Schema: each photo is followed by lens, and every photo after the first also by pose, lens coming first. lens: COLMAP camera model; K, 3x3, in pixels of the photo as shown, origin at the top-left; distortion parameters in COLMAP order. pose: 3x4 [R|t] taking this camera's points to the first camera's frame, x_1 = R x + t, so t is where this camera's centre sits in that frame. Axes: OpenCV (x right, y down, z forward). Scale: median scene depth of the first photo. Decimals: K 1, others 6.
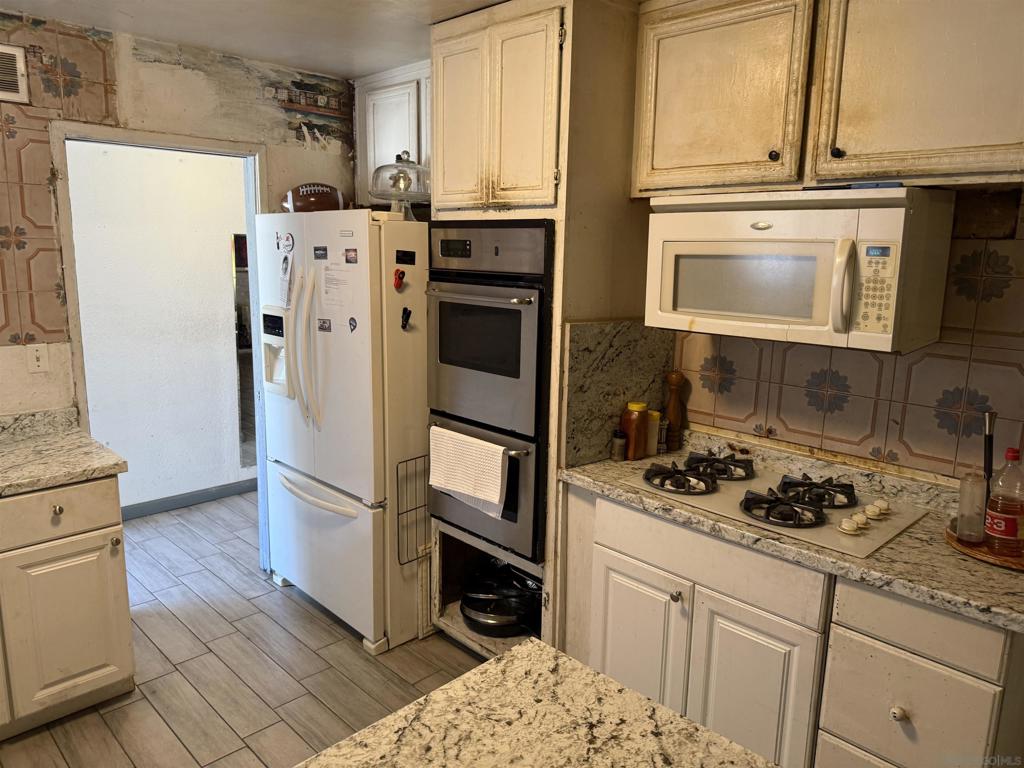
lens RADIAL K [[720.0, 0, 513.9], [0, 720.0, 377.8], [0, 0, 1]] dist [0.024298, -0.035652]
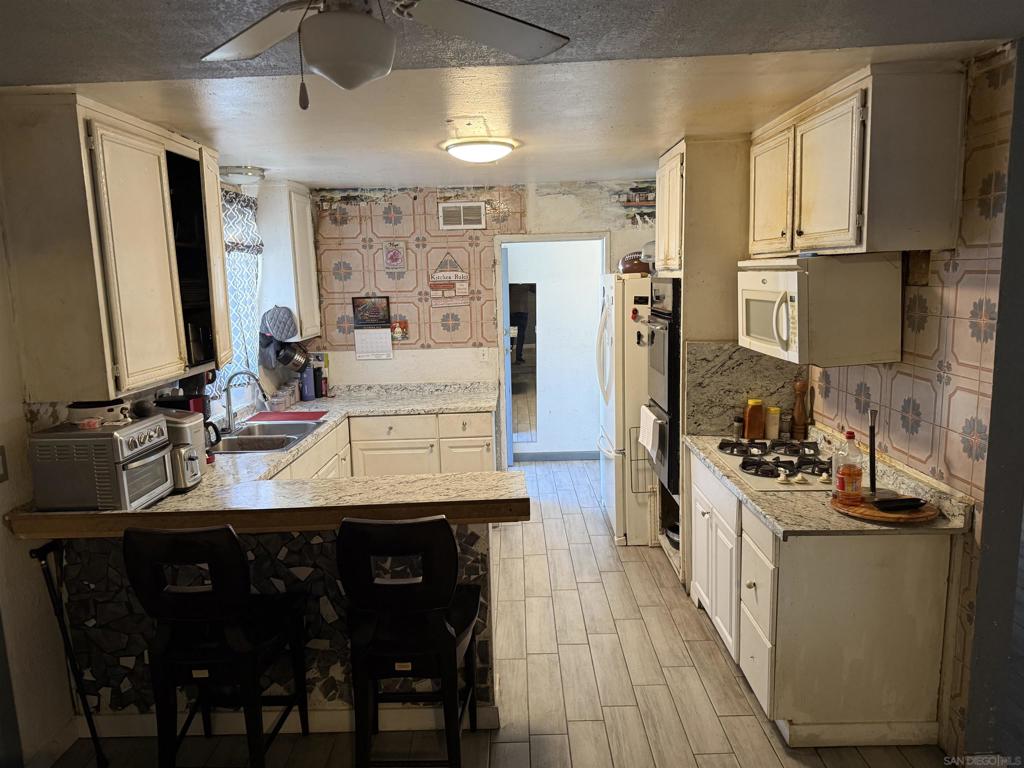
lens RADIAL K [[720.0, 0, 510.0], [0, 720.0, 388.5], [0, 0, 1]] dist [0.024298, -0.035652]
pose [[0.703295, 0.070008, -0.707442, 0.813855], [-0.083195, 0.996406, 0.015897, 0.029340], [0.706013, 0.047676, 0.706592, -0.351105]]
